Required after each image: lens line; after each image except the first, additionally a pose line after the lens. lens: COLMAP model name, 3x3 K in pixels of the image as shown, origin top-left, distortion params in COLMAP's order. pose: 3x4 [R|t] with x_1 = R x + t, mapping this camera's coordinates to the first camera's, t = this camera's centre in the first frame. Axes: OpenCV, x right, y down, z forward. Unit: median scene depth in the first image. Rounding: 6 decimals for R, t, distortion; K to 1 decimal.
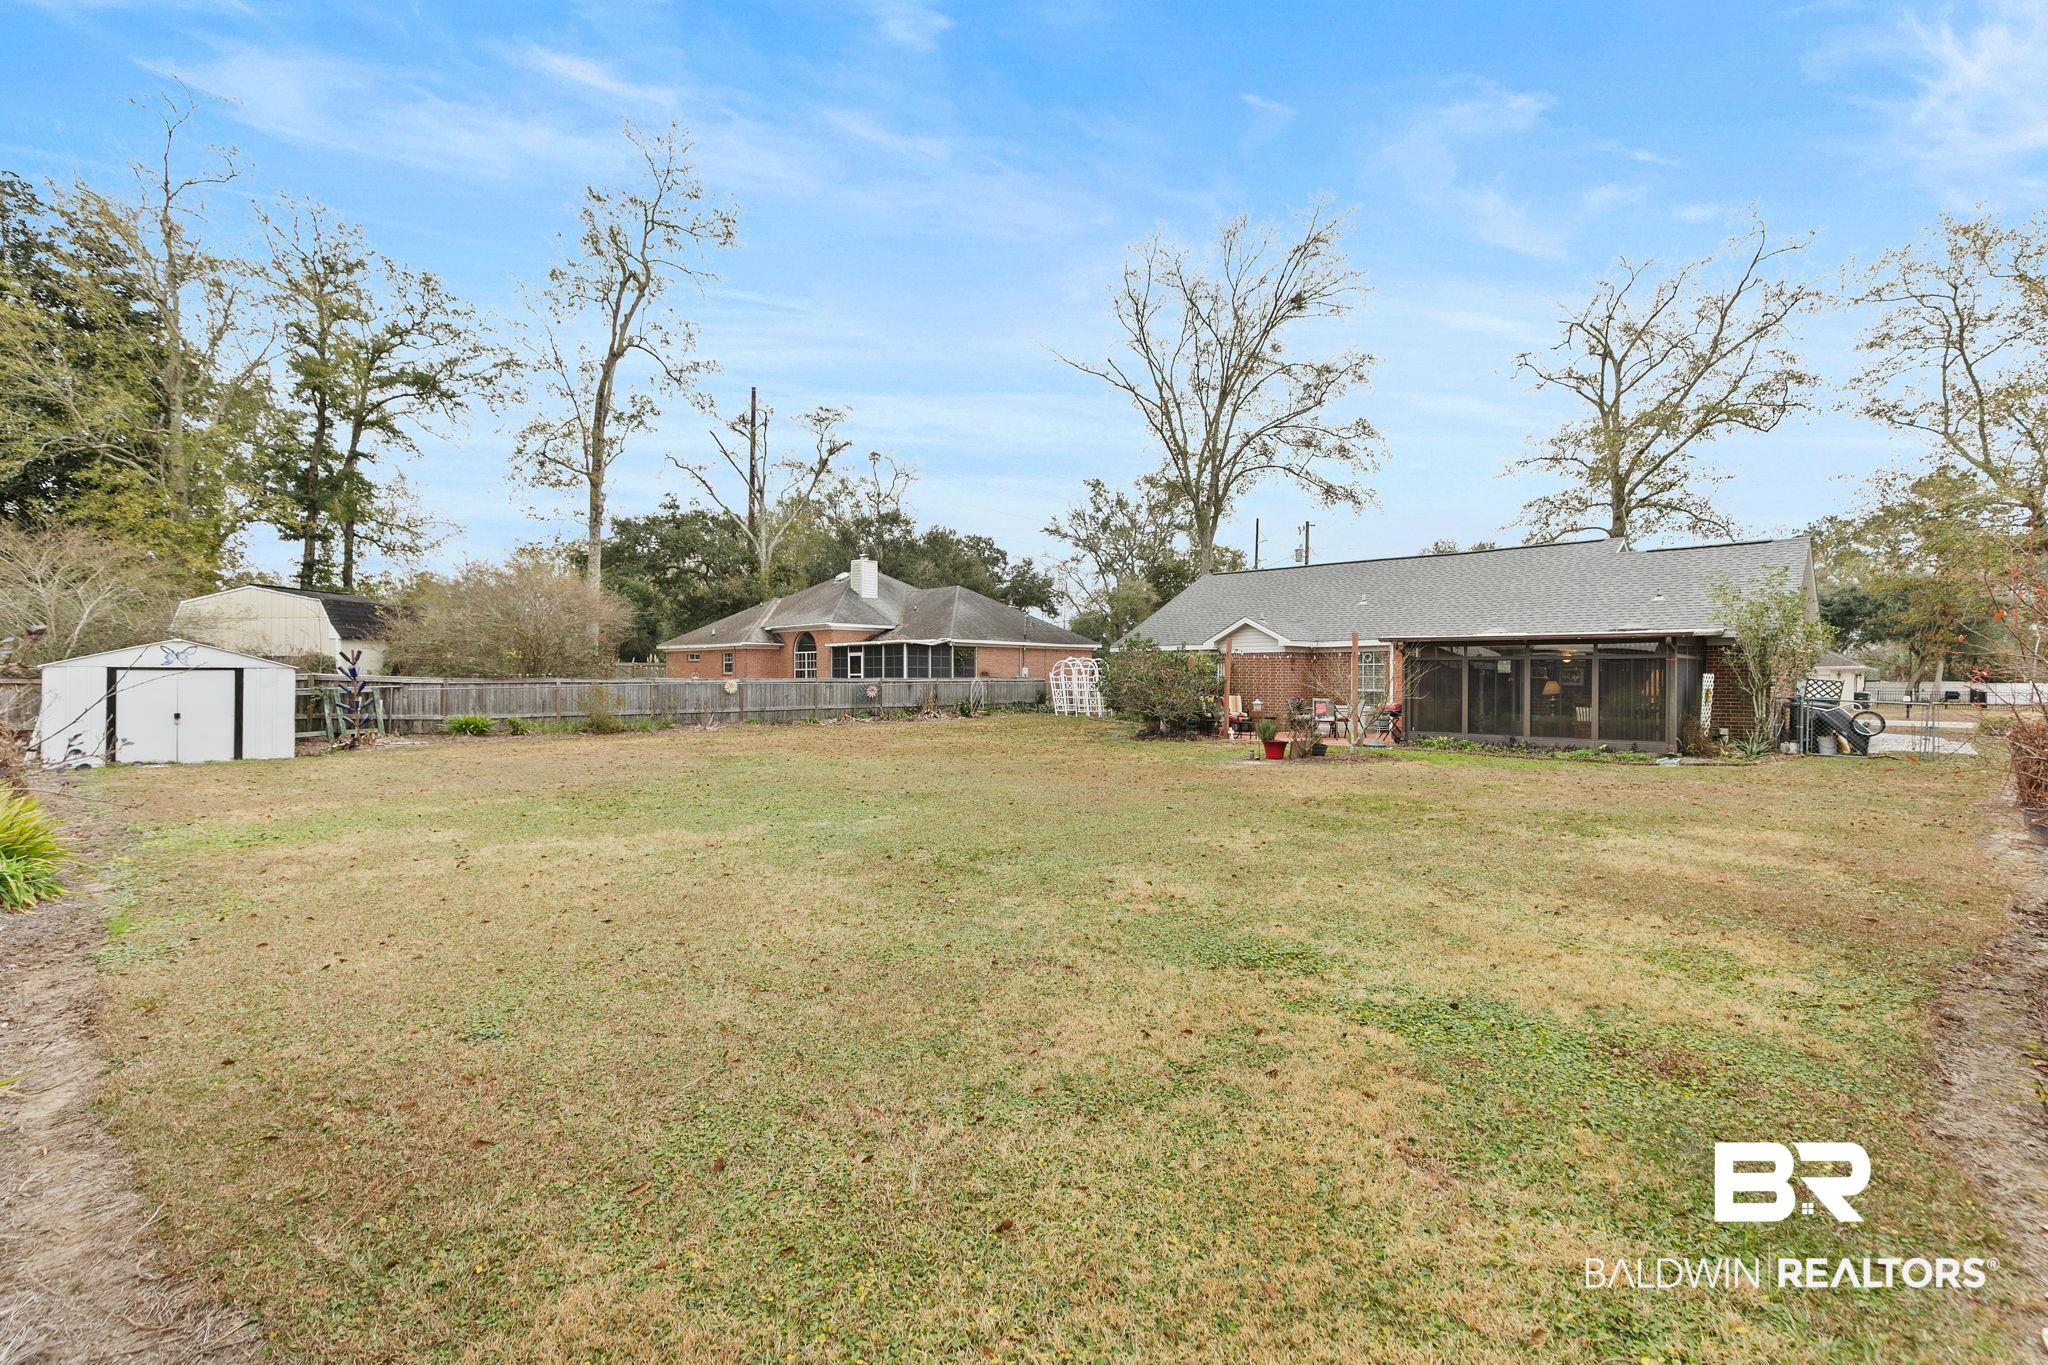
lens RADIAL K [[924.6, 0, 1029.2], [0, 924.6, 670.0], [0, 0, 1]] dist [0.003758, -0.000193]
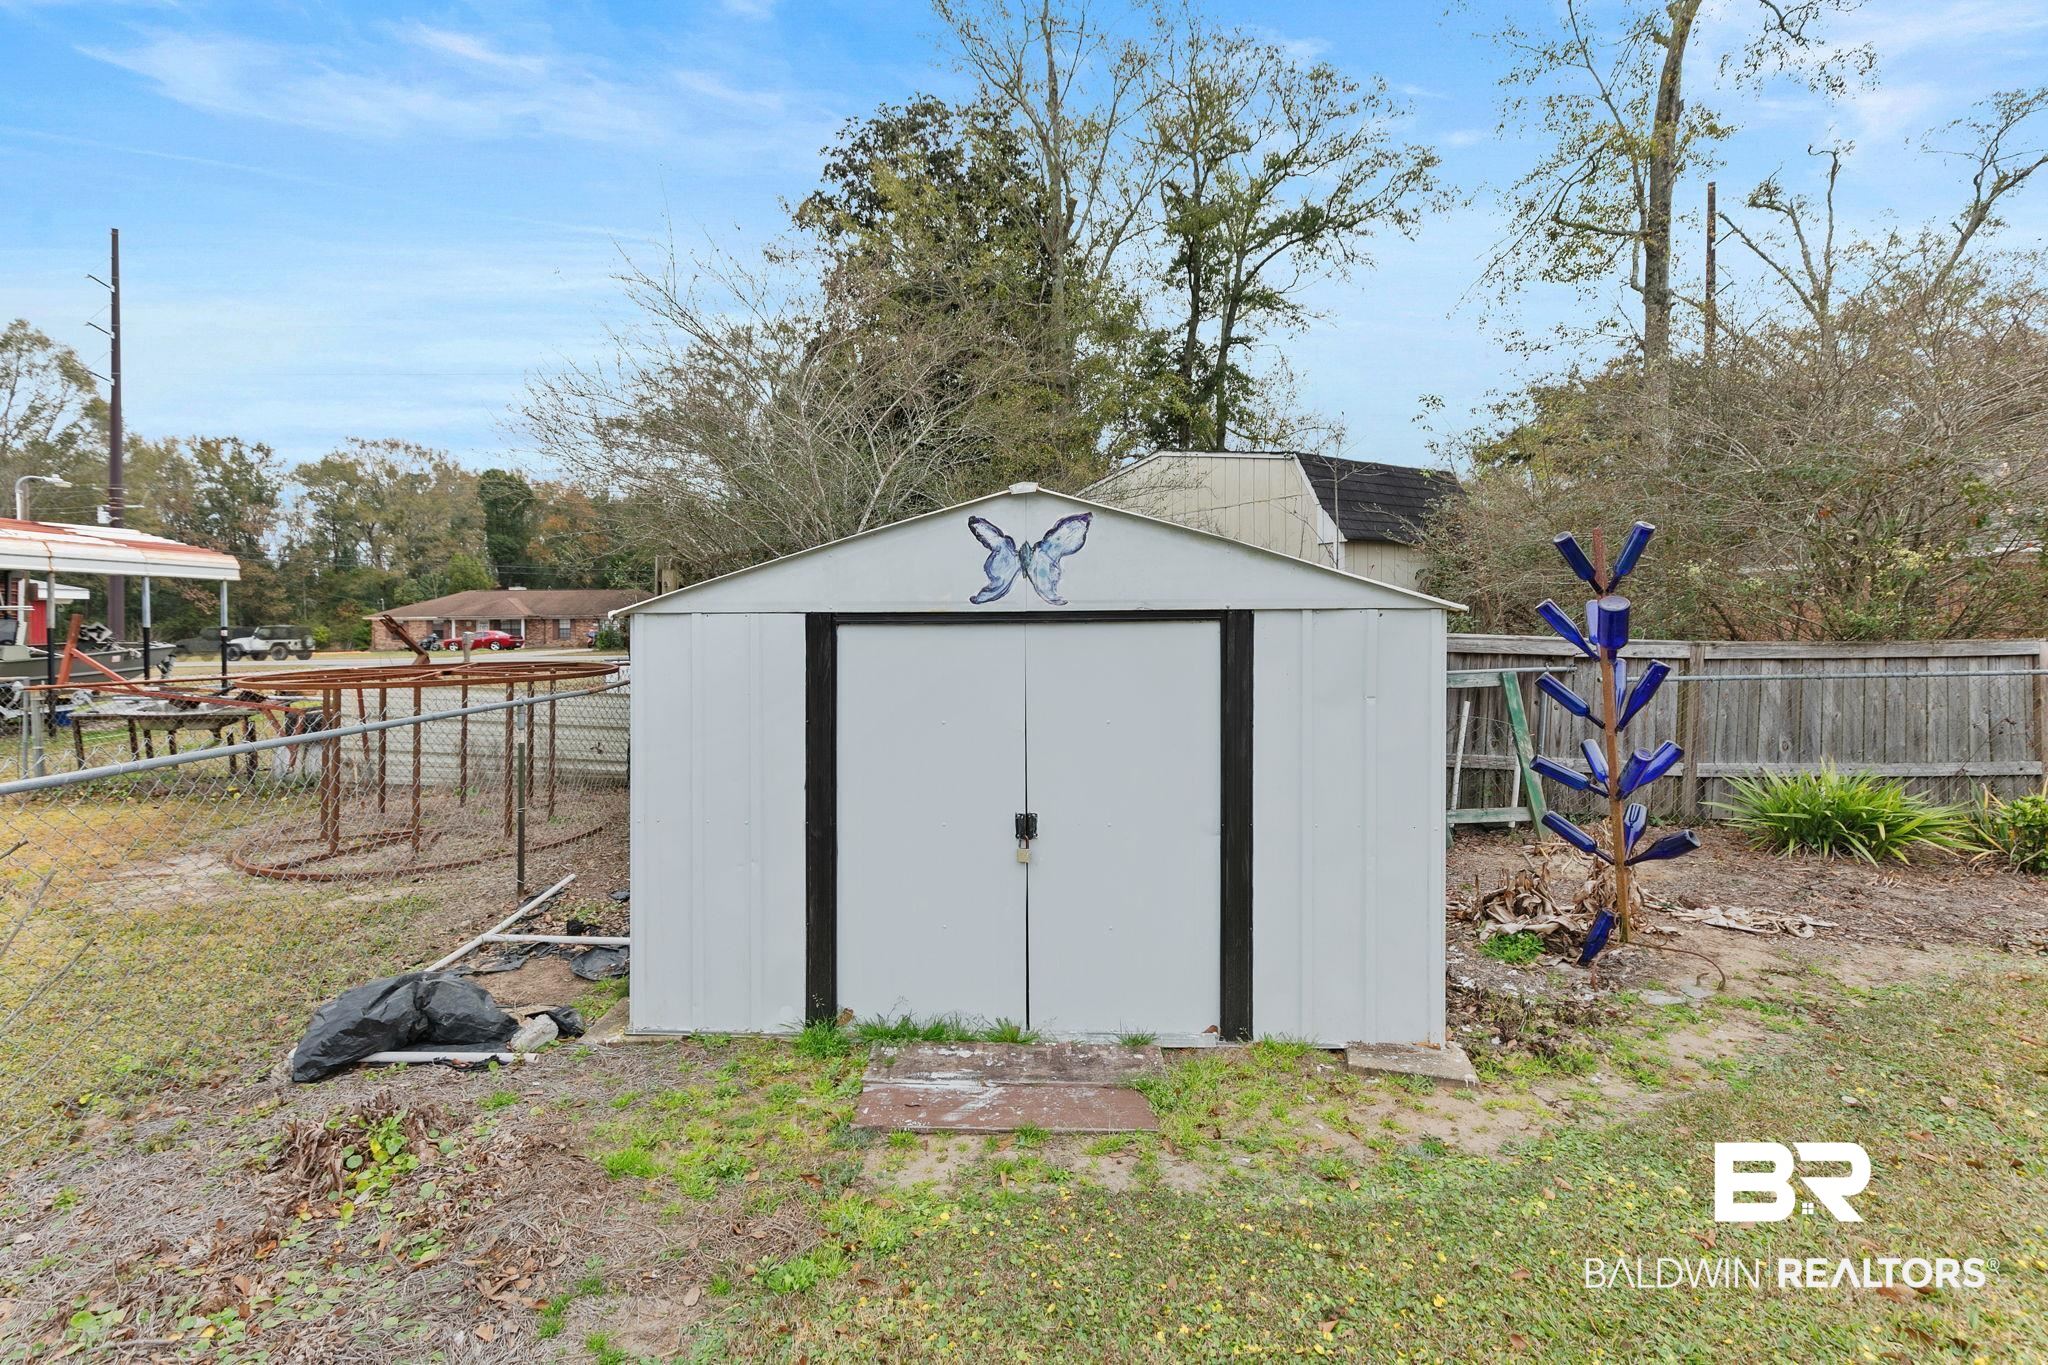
lens RADIAL K [[924.6, 0, 1029.2], [0, 924.6, 670.0], [0, 0, 1]] dist [0.003758, -0.000193]
pose [[0.706058, 0.025186, -0.707706, -0.300137], [0.012632, 0.998760, 0.048146, 0.000431], [0.708042, -0.042933, 0.704864, 0.333192]]
